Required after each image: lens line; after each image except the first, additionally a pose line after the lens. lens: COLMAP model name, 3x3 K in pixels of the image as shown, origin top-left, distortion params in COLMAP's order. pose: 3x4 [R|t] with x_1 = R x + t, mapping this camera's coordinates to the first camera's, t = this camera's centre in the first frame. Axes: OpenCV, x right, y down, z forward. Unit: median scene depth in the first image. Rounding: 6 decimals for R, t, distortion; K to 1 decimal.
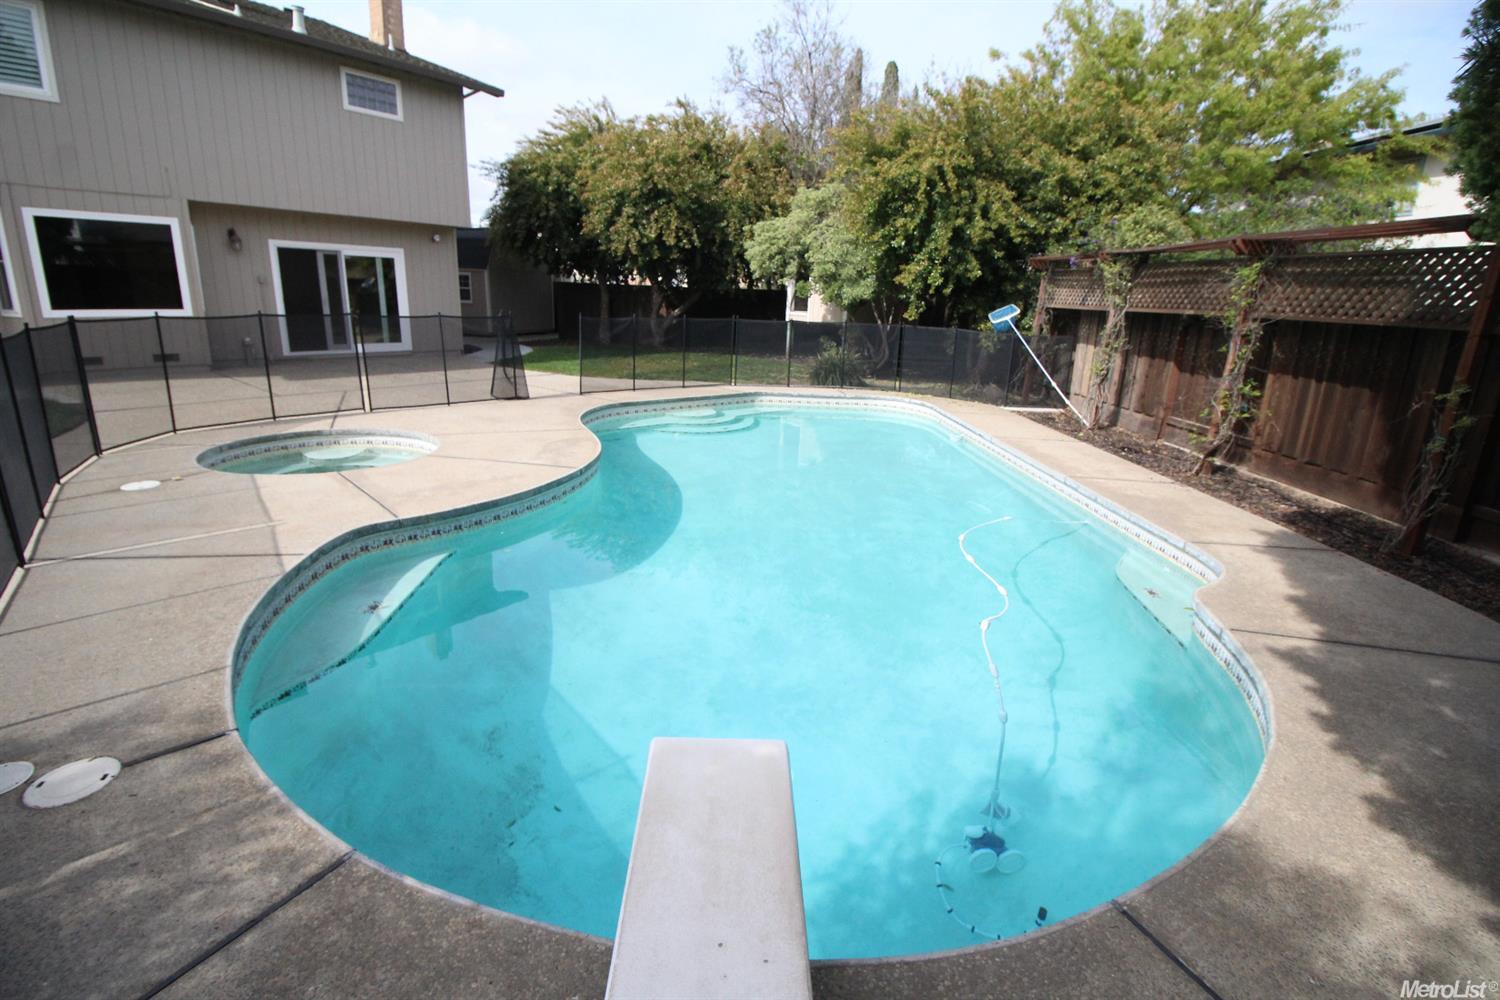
lens RADIAL K [[702.6, 0, 745.8], [0, 702.6, 495.7], [0, 0, 1]] dist [-0.015373, -0.000953]
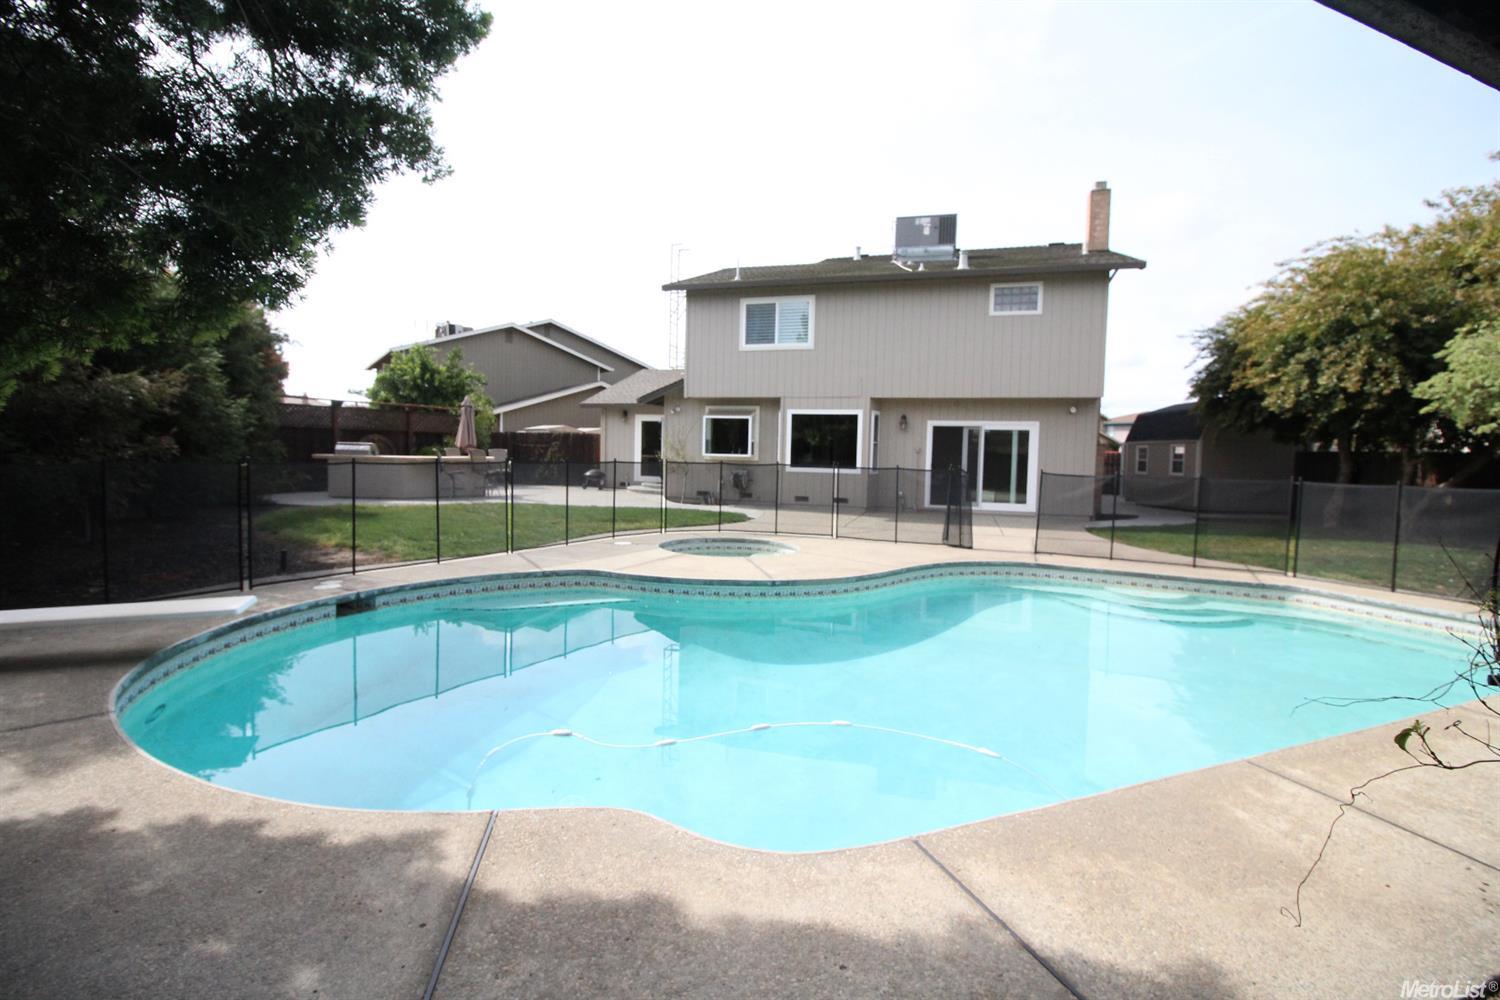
lens RADIAL K [[702.6, 0, 747.7], [0, 702.6, 497.0], [0, 0, 1]] dist [-0.015373, -0.000953]
pose [[0.339449, 0.026505, -0.940251, 0.487069], [-0.271427, 0.959842, -0.070933, -0.044429], [0.900612, 0.279287, 0.333011, 0.308325]]
